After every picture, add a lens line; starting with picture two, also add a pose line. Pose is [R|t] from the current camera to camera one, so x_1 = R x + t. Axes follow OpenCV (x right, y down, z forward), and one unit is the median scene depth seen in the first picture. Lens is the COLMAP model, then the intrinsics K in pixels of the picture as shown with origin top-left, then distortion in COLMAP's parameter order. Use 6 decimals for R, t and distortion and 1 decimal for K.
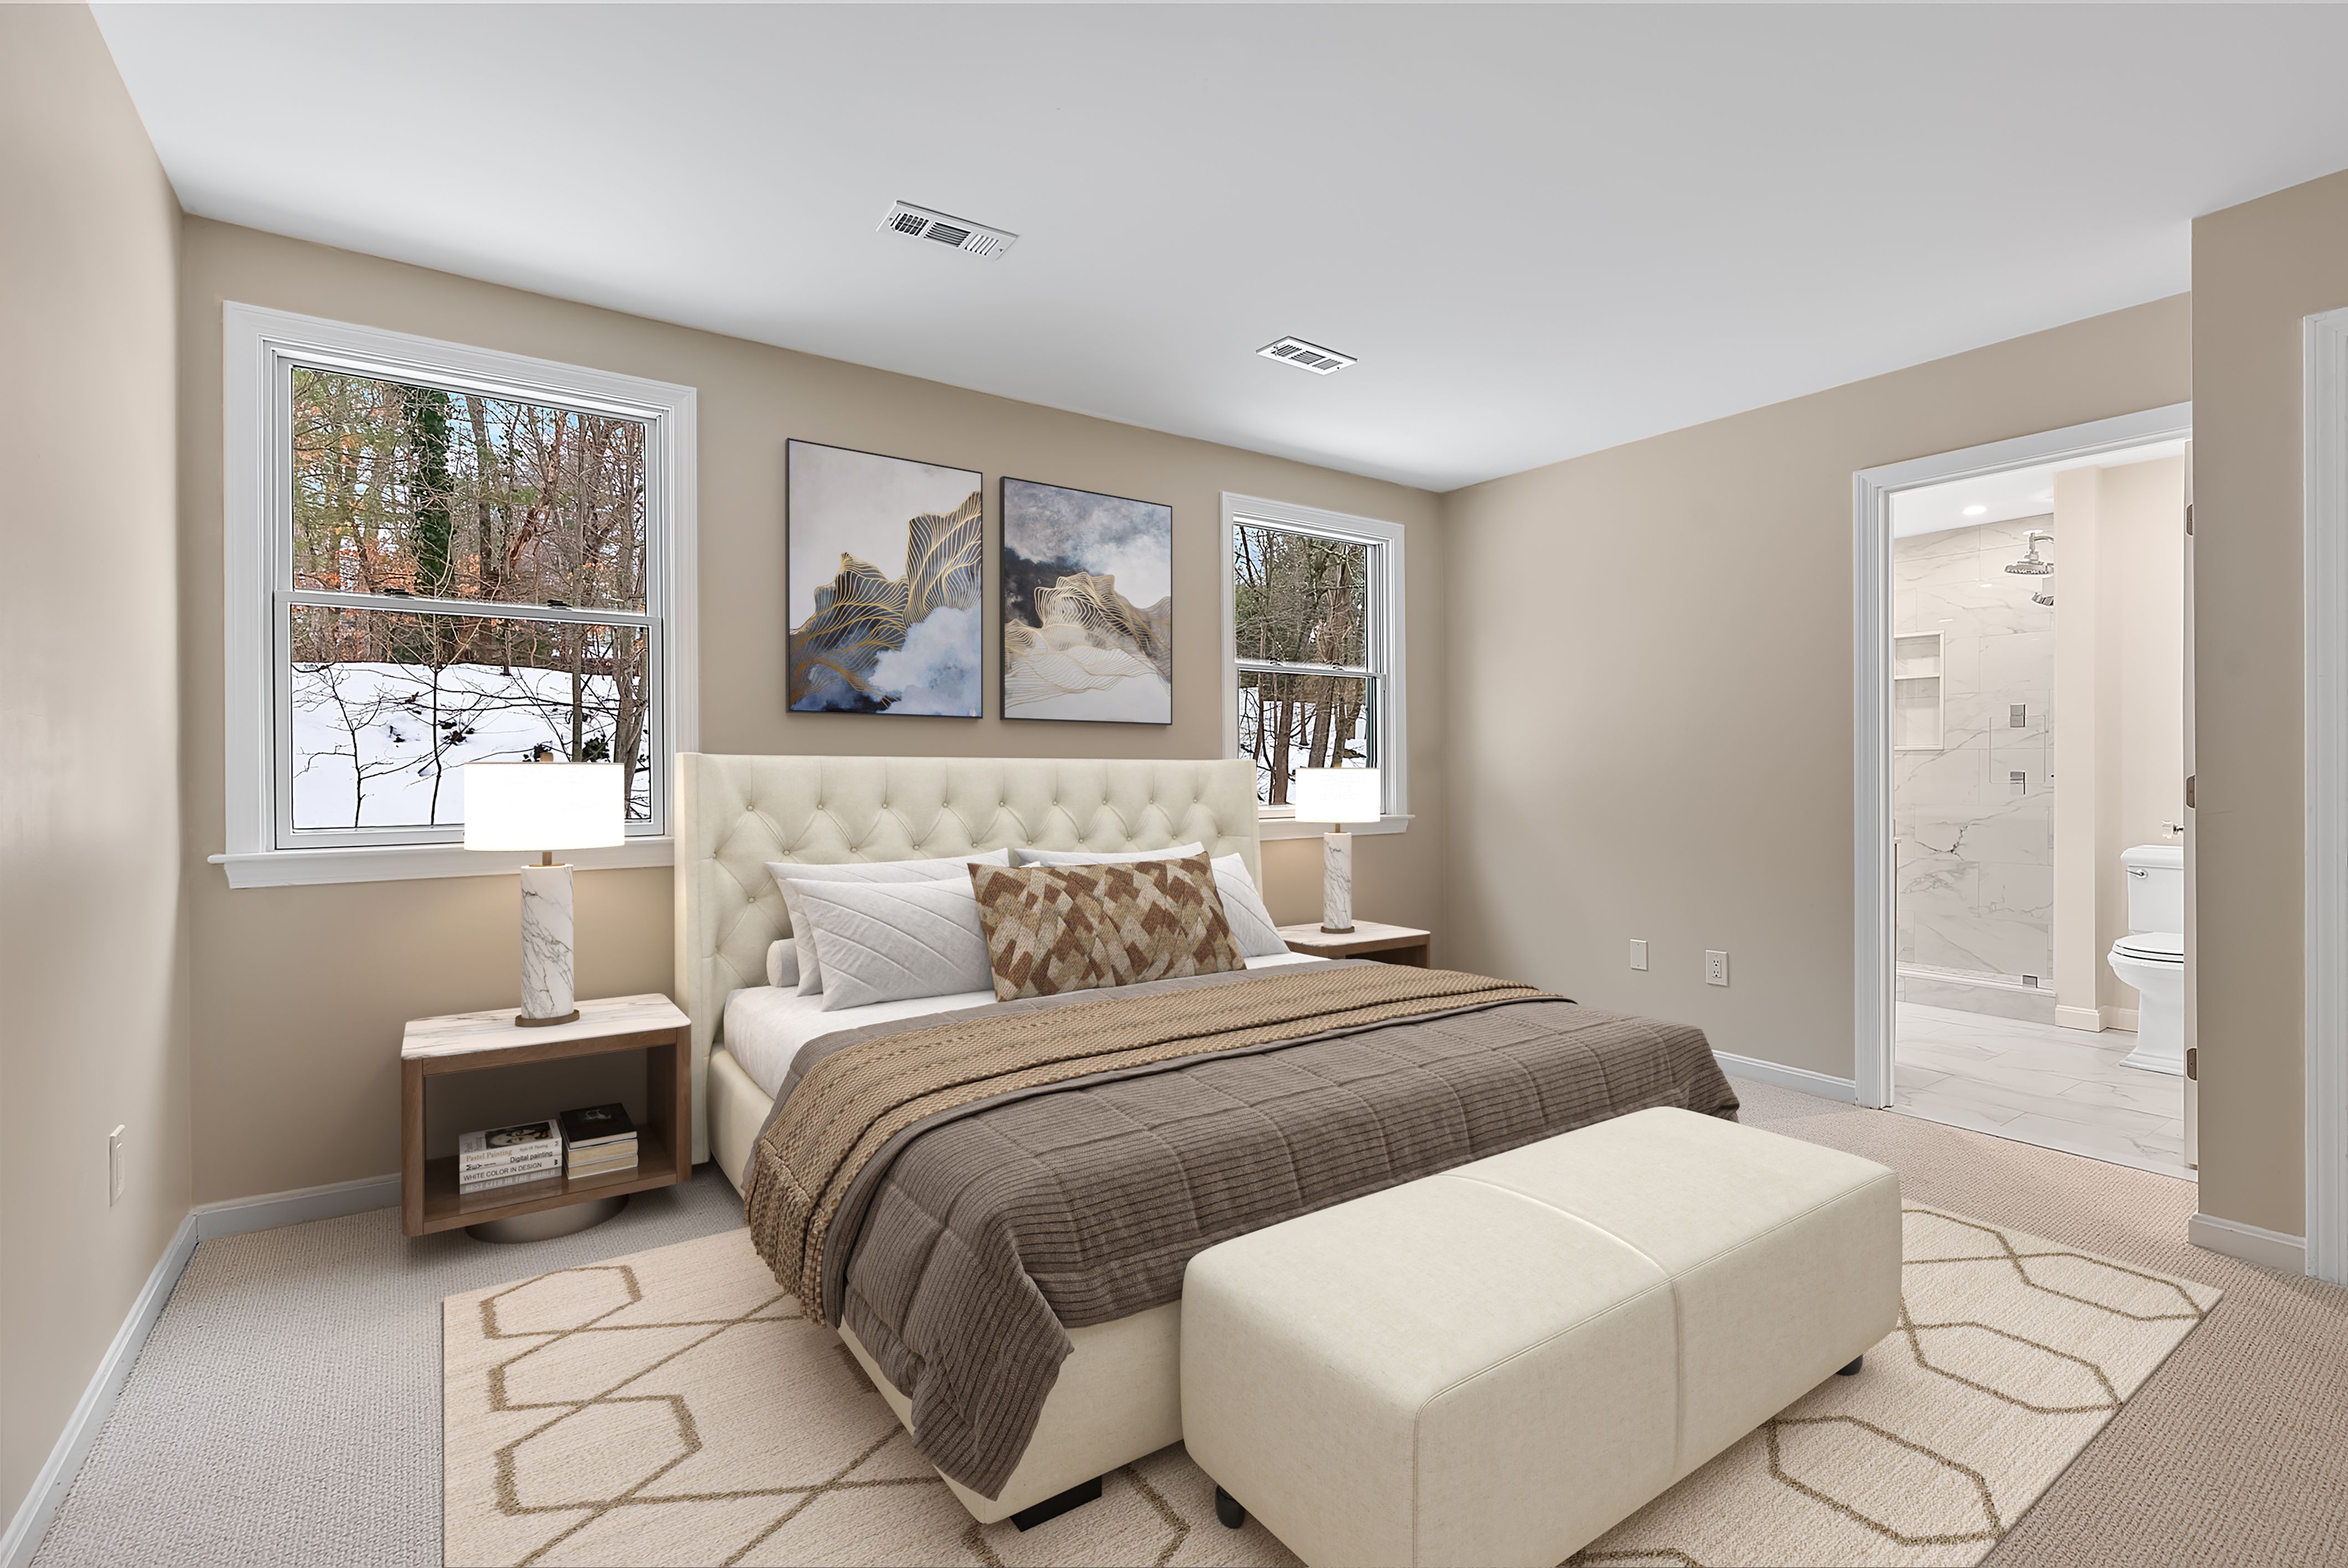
lens RADIAL K [[1069.8, 0, 1181.6], [0, 1069.8, 774.5], [0, 0, 1]] dist [-0.006435, 0.001477]
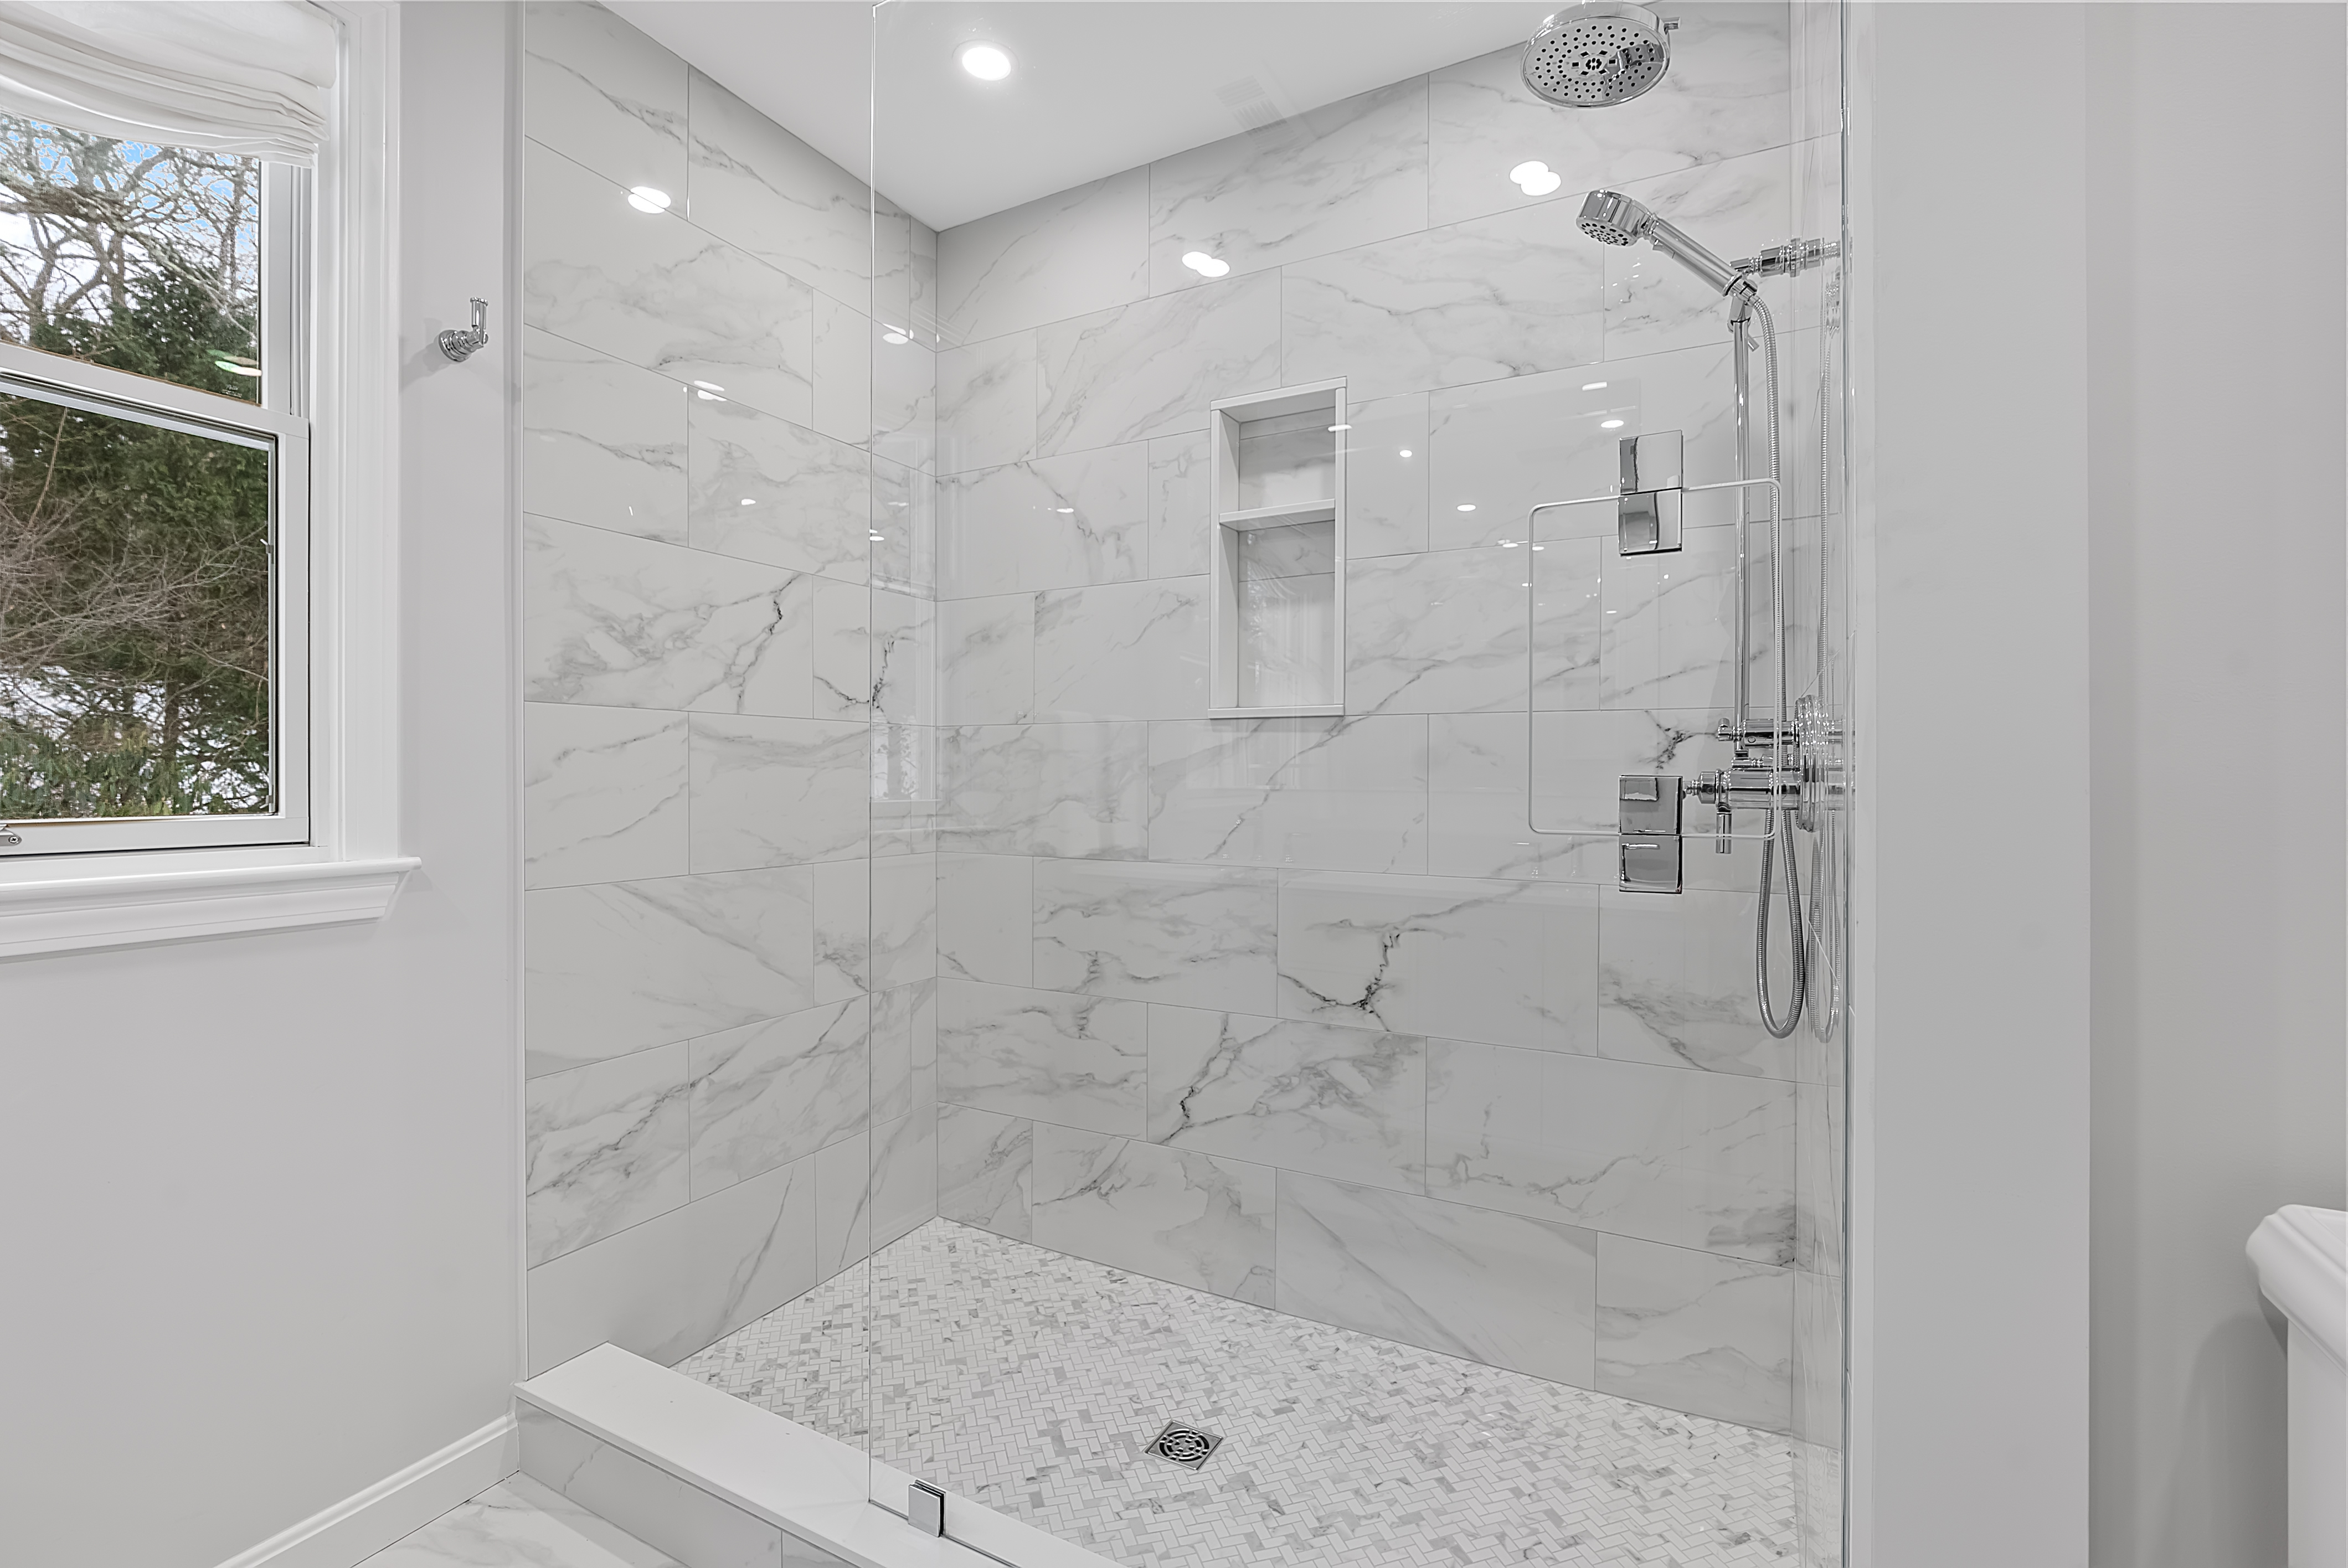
lens RADIAL K [[1069.8, 0, 1167.4], [0, 1069.8, 778.0], [0, 0, 1]] dist [-0.006435, 0.001477]
pose [[0.898241, 0.005258, 0.439471, 0.511649], [-0.001548, 0.999960, -0.008800, 0.000568], [-0.439500, 0.007224, 0.898214, 0.714872]]
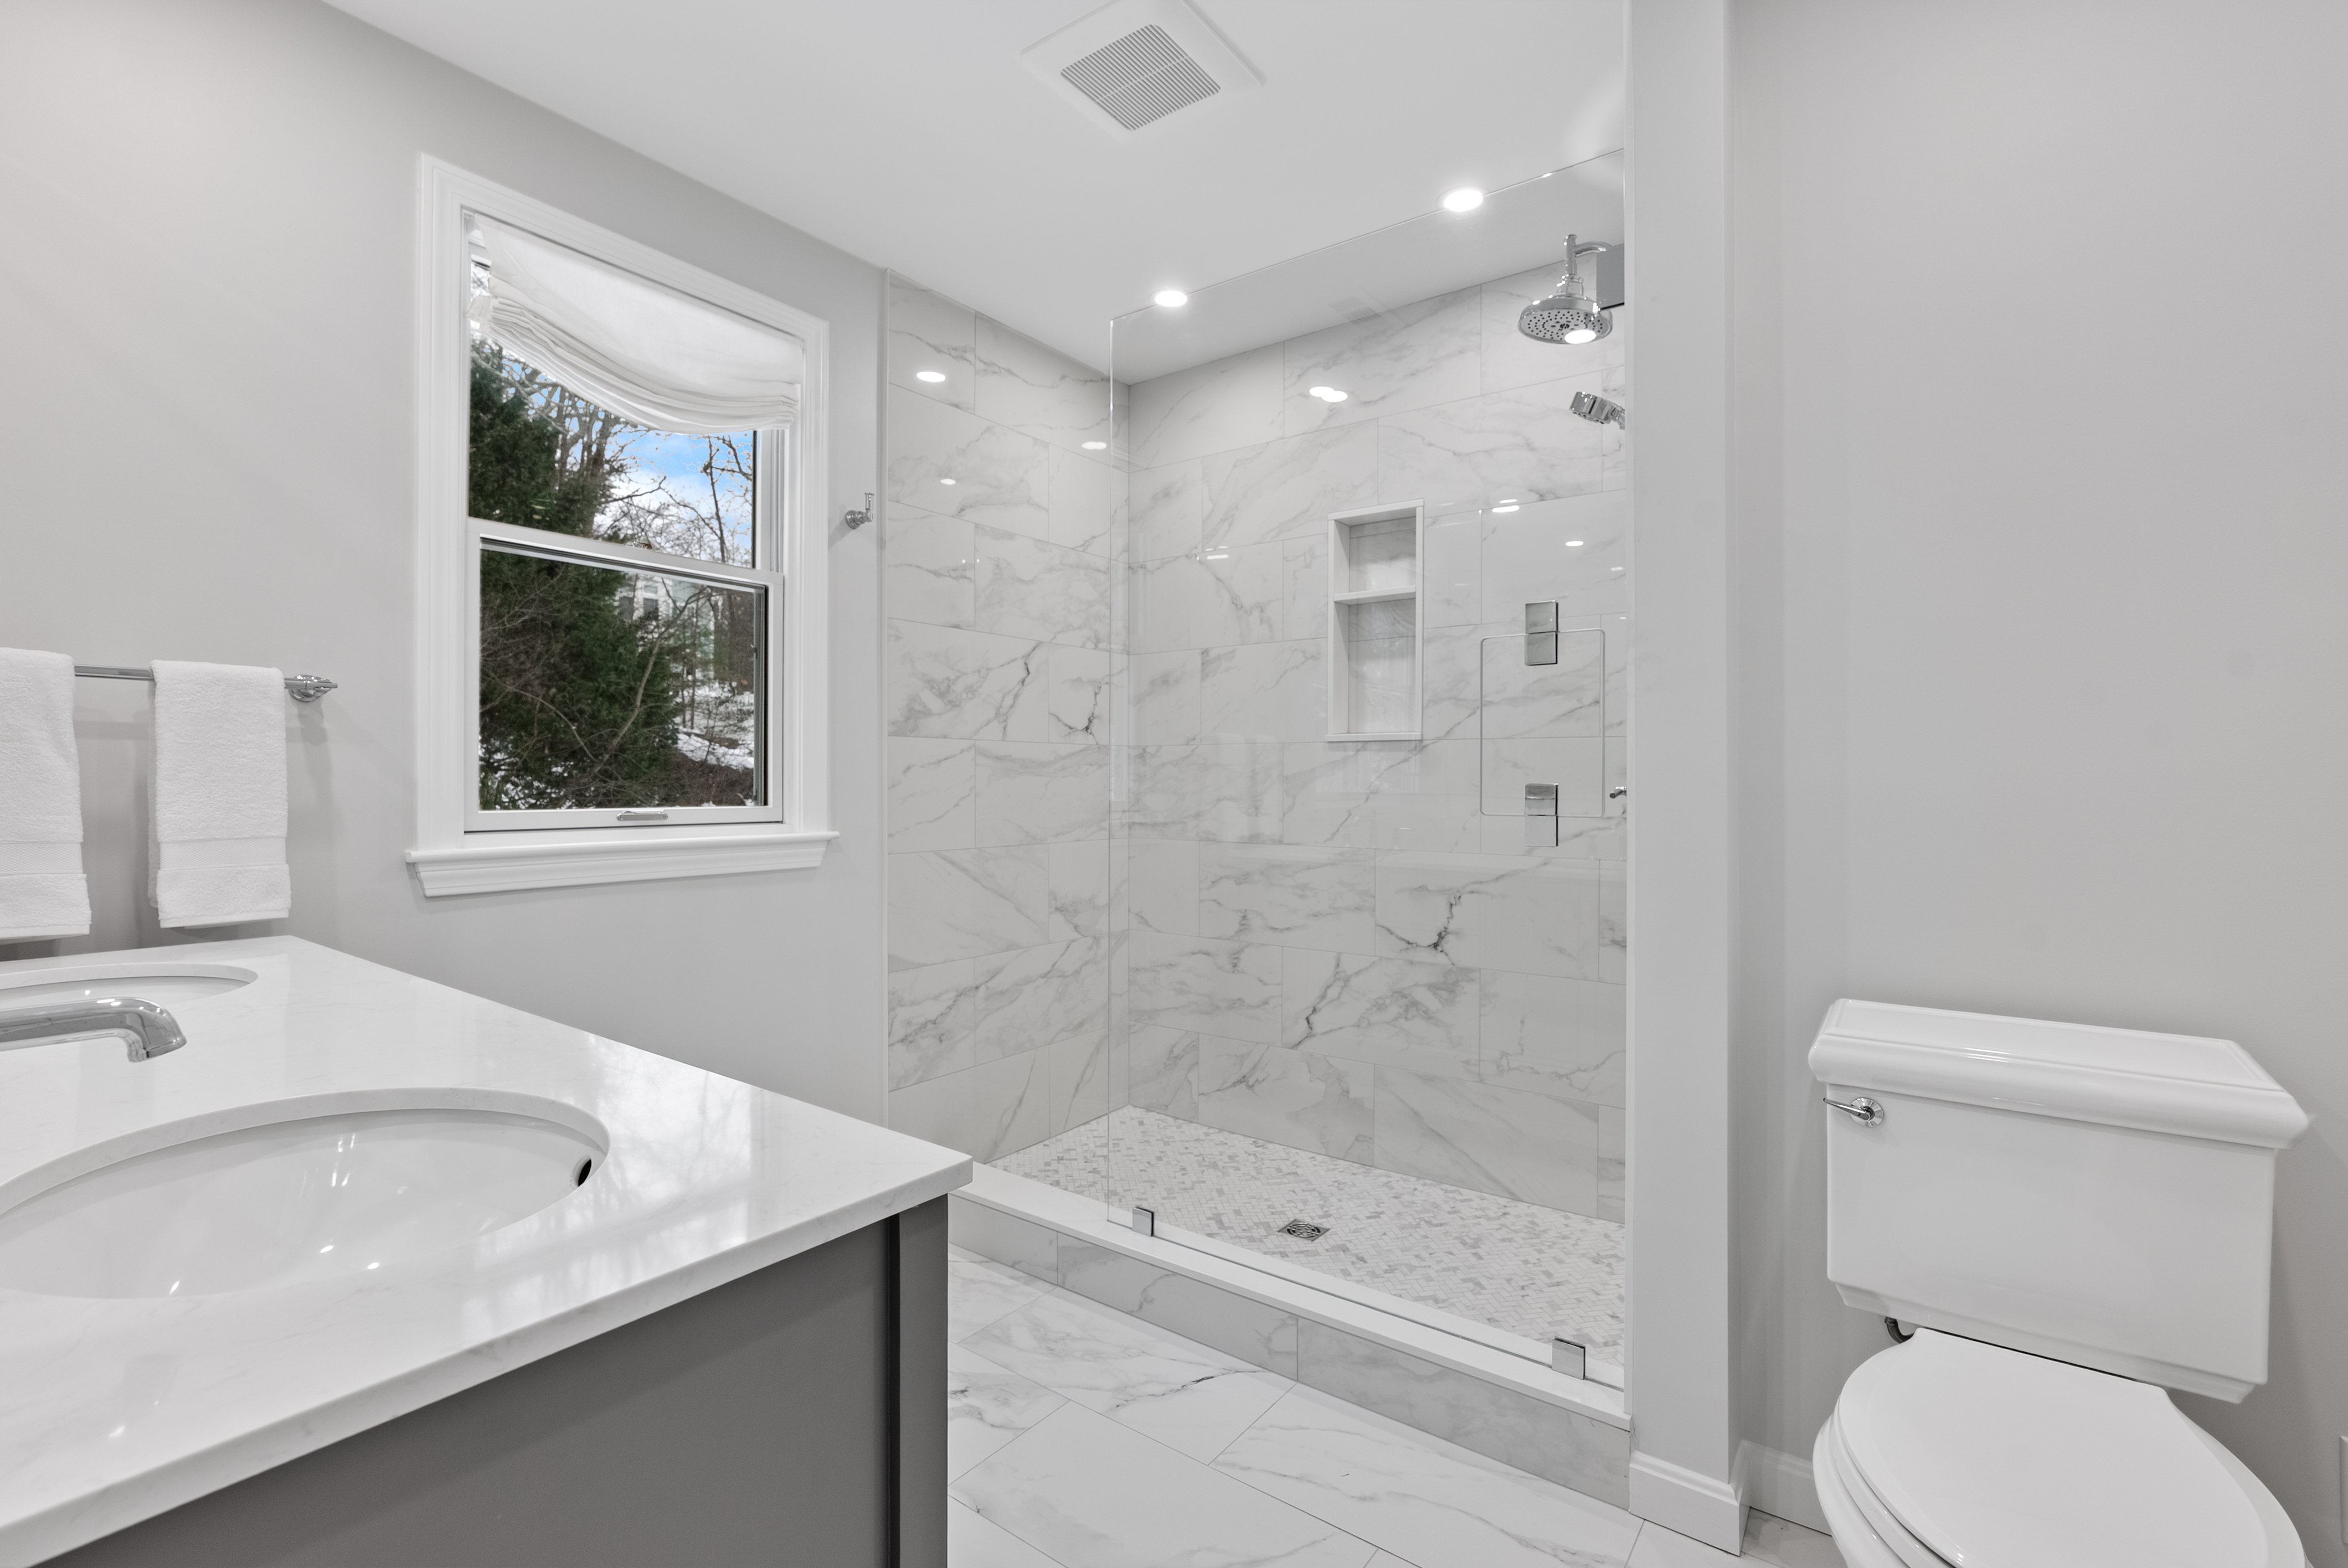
lens RADIAL K [[1069.8, 0, 1178.3], [0, 1069.8, 776.9], [0, 0, 1]] dist [-0.006435, 0.001477]
pose [[0.947402, 0.008414, 0.319934, 0.453245], [-0.003853, 0.999882, -0.014888, 0.001744], [-0.320021, 0.012872, 0.947323, 0.571914]]
